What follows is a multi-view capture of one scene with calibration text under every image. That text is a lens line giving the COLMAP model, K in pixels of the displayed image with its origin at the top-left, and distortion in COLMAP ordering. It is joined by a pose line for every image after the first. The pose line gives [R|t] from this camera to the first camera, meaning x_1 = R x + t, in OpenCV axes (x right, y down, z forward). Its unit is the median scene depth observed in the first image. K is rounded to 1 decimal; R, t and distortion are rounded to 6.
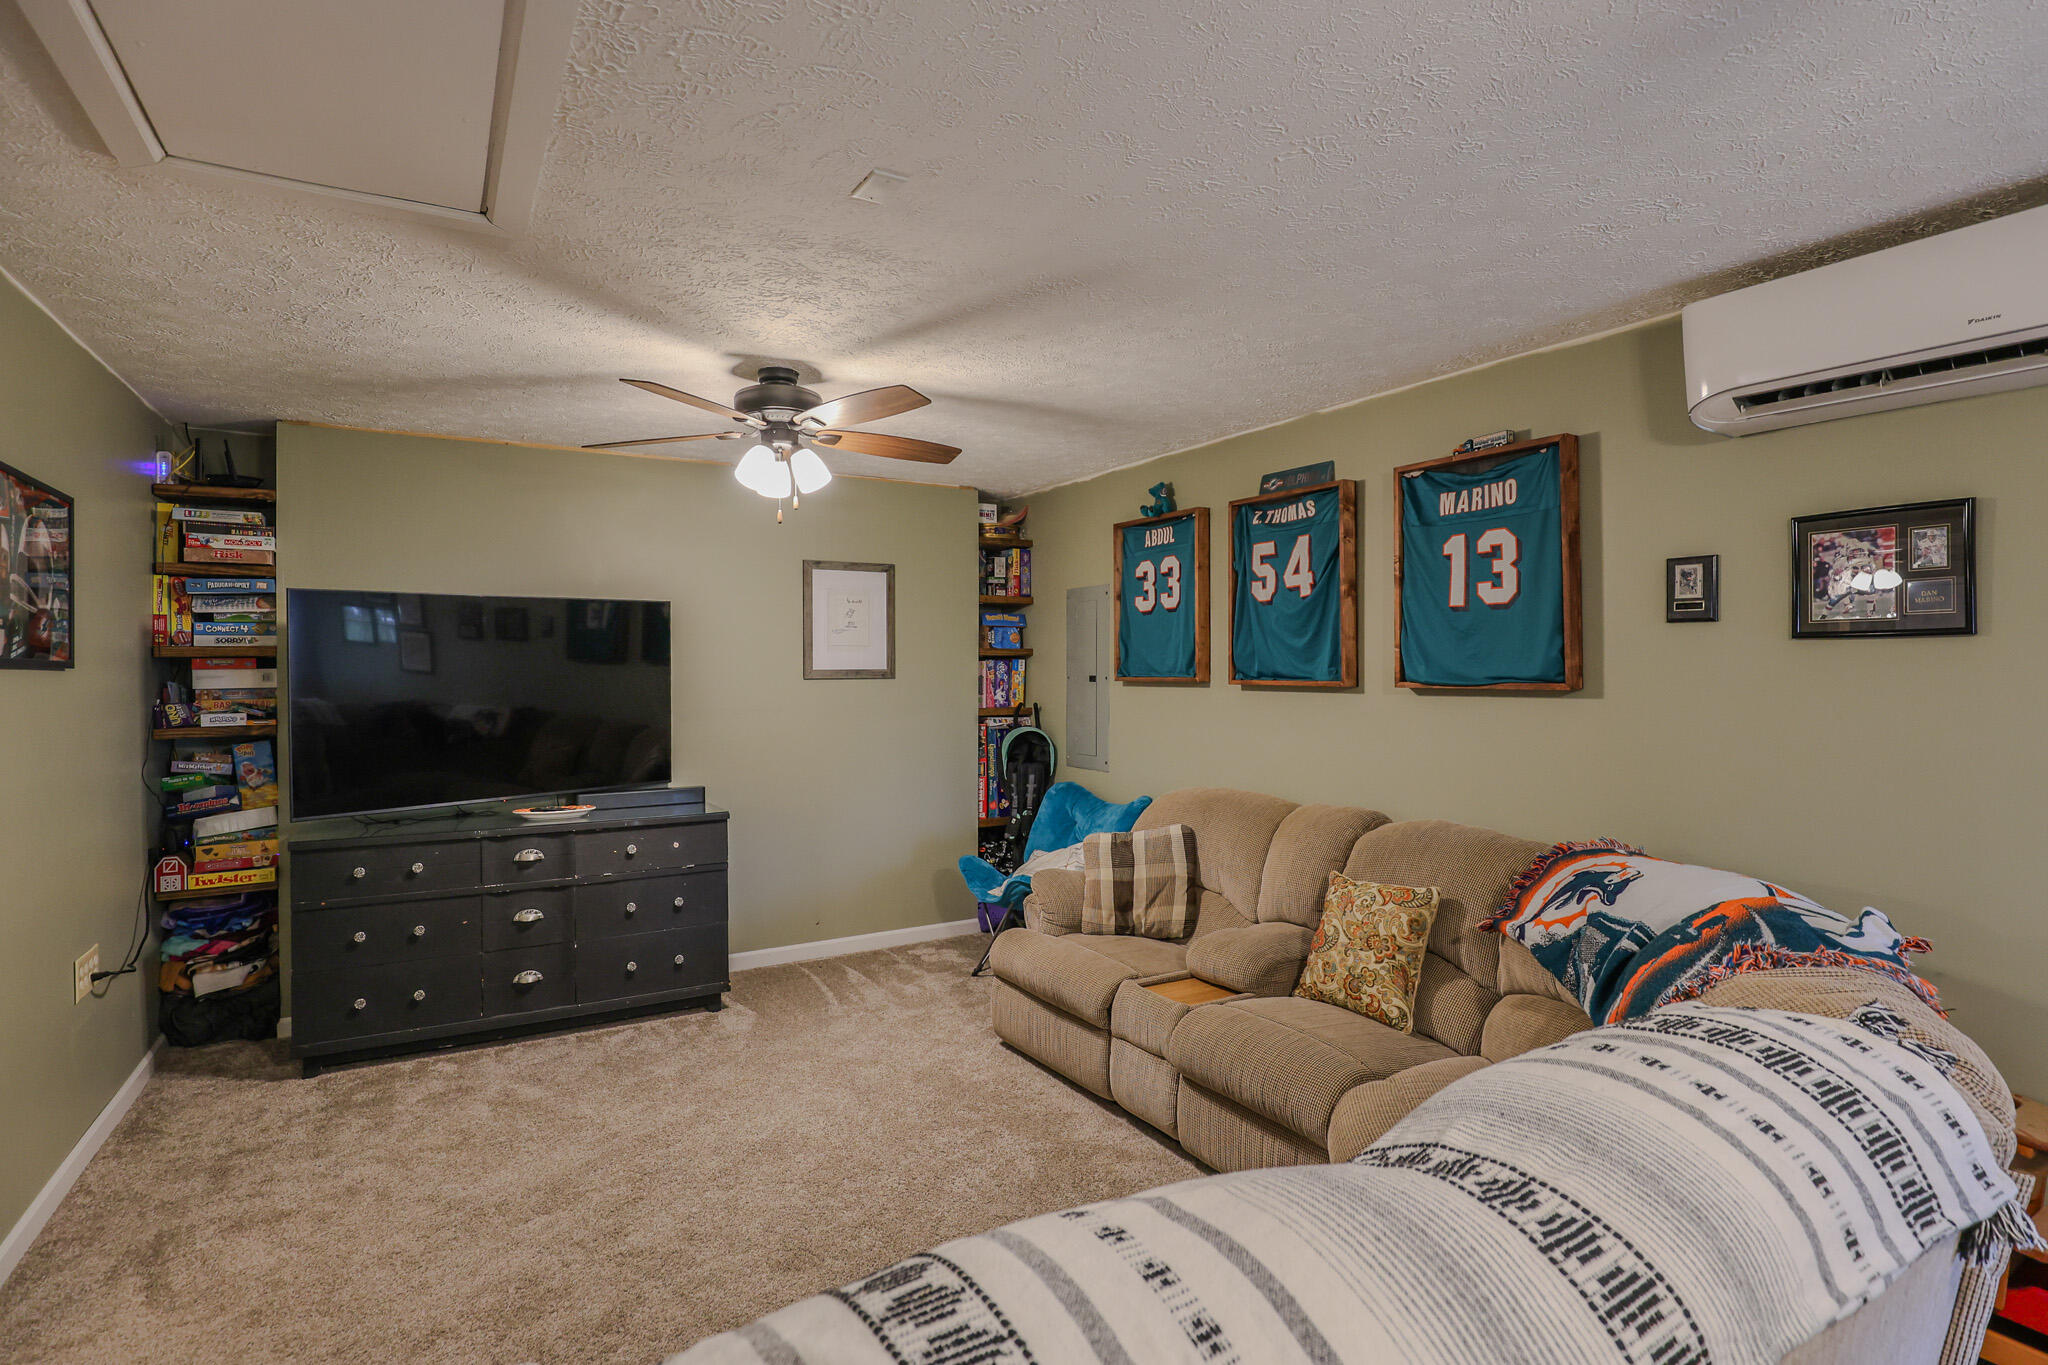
lens RADIAL K [[995.7, 0, 1024.0], [0, 995.7, 682.5], [0, 0, 1]] dist [-0.035321, 0.000101]
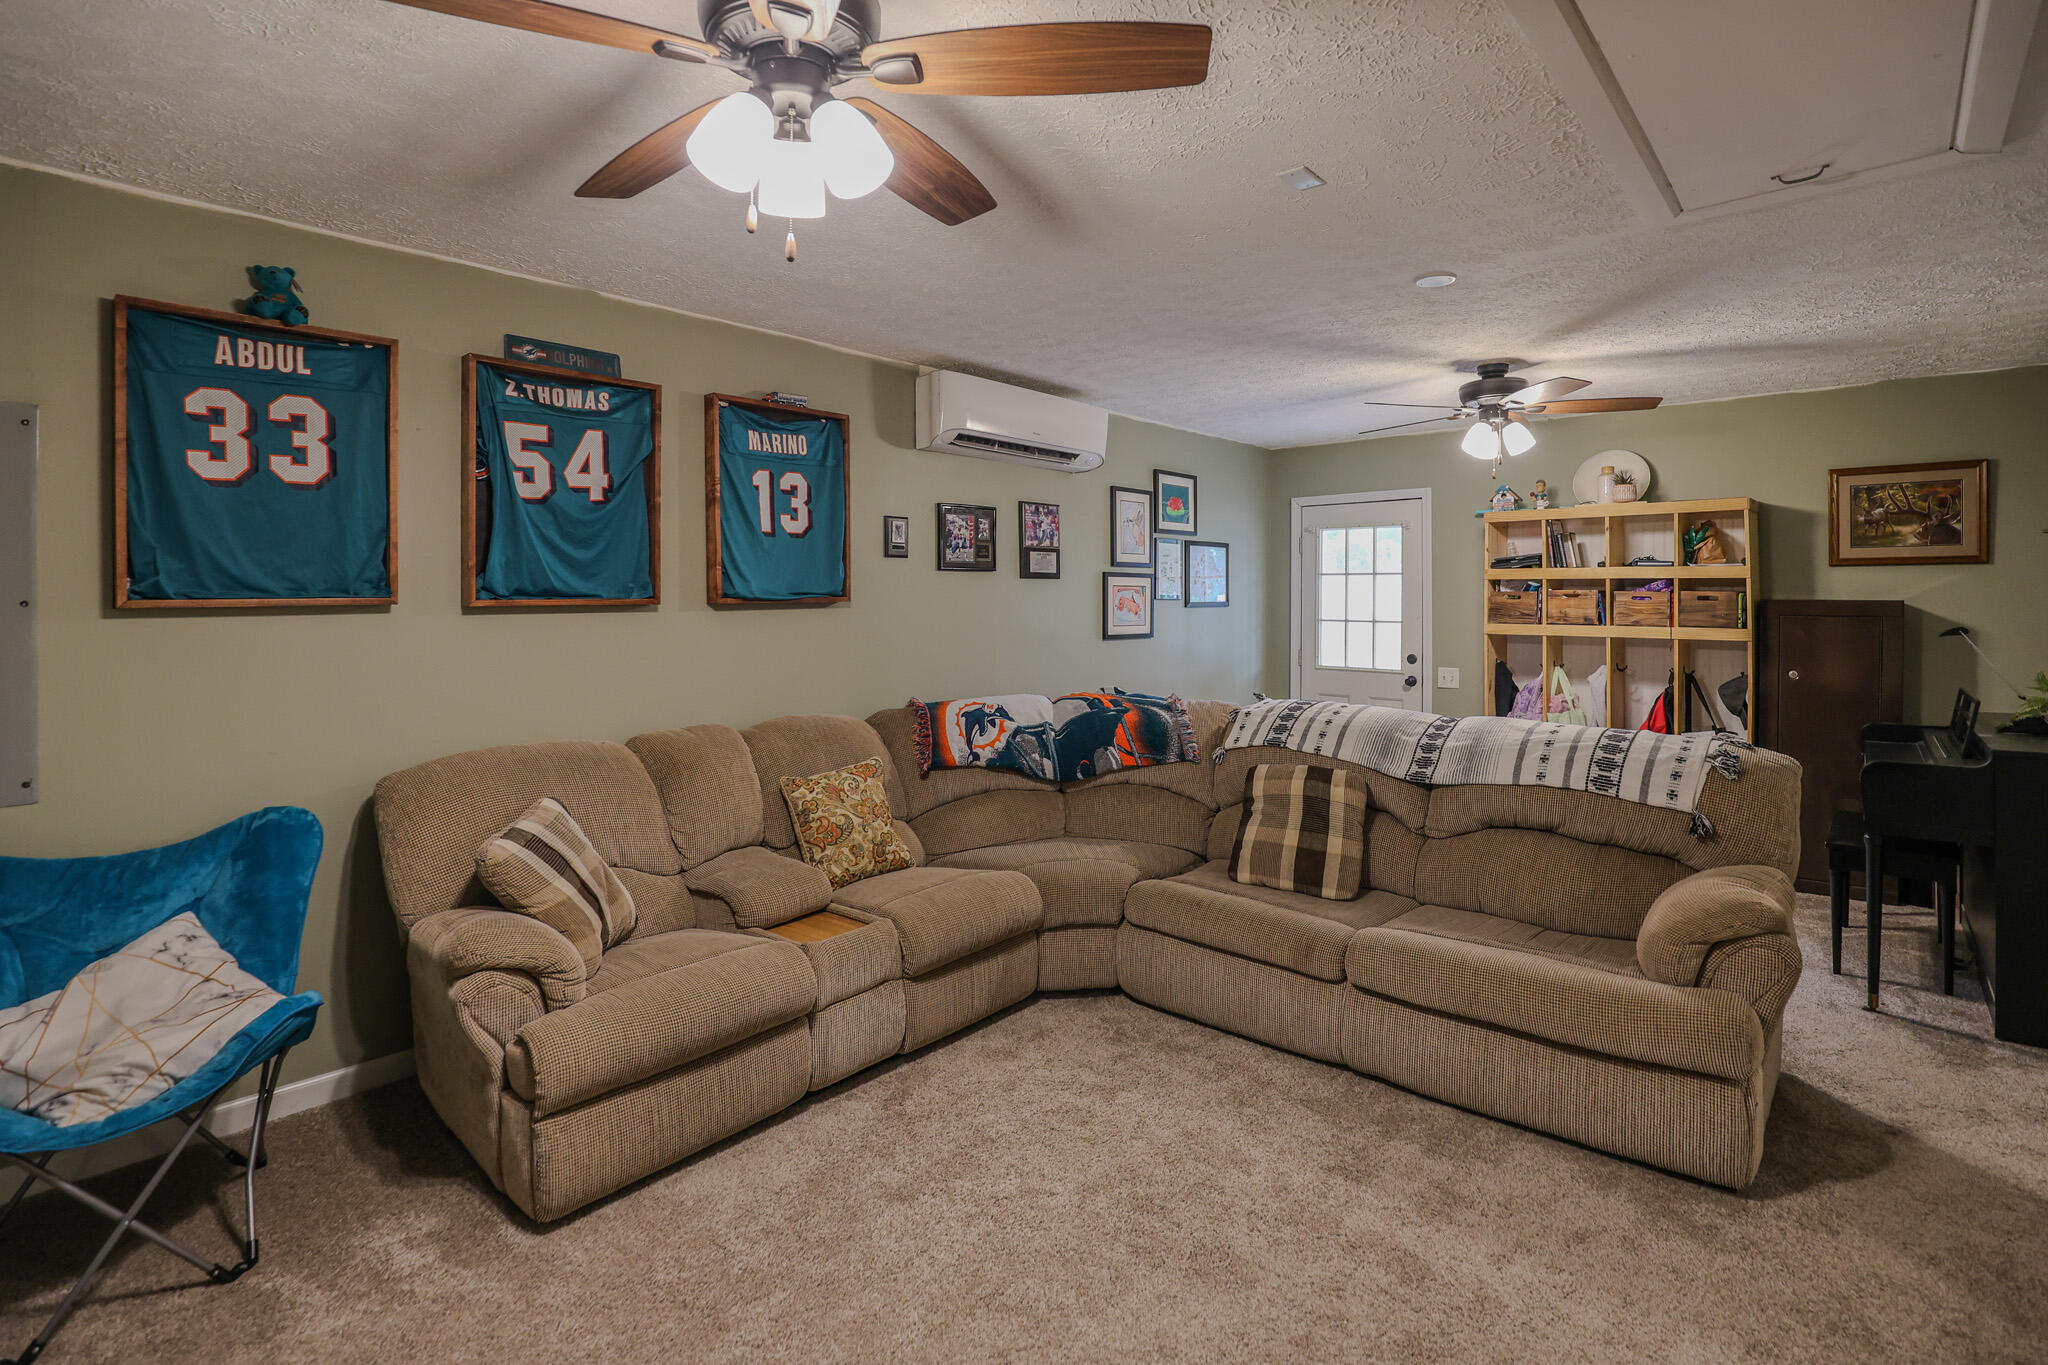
lens RADIAL K [[963.7, 0, 1015.2], [0, 963.7, 606.8], [0, 0, 1]] dist [-0.047204, -0.000306]
pose [[-0.288033, -0.011858, 0.957547, -0.623337], [0.015550, 0.999734, 0.017058, -0.003214], [-0.957494, 0.019803, -0.287772, 0.898406]]
